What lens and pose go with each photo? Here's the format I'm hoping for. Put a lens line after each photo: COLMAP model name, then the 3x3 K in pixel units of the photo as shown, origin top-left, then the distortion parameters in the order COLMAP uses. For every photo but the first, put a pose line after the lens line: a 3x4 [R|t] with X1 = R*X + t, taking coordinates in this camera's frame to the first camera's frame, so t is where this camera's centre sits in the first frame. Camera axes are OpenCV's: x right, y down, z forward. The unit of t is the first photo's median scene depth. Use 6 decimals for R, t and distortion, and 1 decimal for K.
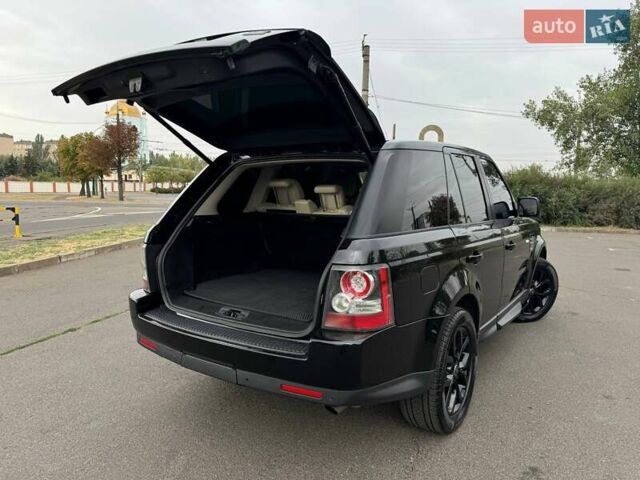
lens RADIAL K [[461.0, 0, 320.0], [0, 461.0, 240.0], [0, 0, 1]] dist [0.003938, -0.002083]
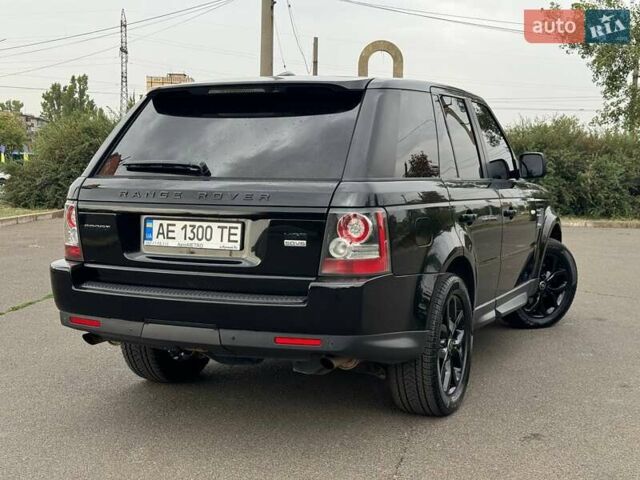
lens RADIAL K [[906.7, 0, 320.0], [0, 906.7, 240.0], [0, 0, 1]] dist [0.136112, -0.025230]
pose [[0.985355, -0.008216, 0.170315, -0.158428], [0.012251, 0.999668, -0.022652, 0.080978], [-0.170072, 0.024407, 0.985129, -0.435426]]
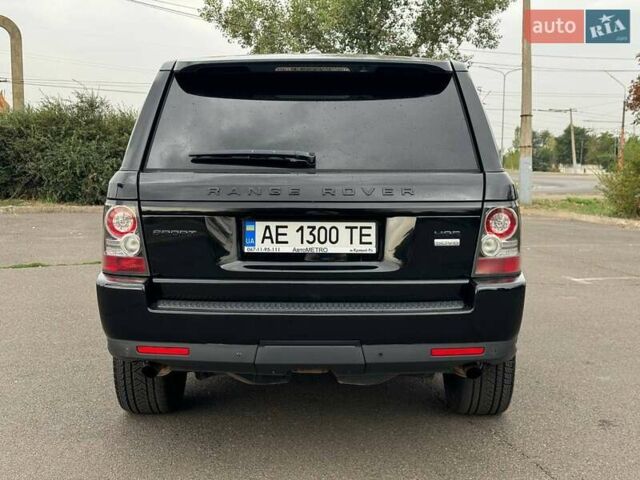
lens RADIAL K [[906.7, 0, 320.0], [0, 906.7, 240.0], [0, 0, 1]] dist [0.136112, -0.025230]
pose [[0.826407, -0.051680, 0.560697, -0.601006], [0.057152, 0.998335, 0.007783, 0.046696], [-0.560166, 0.025613, 0.827984, -0.132454]]
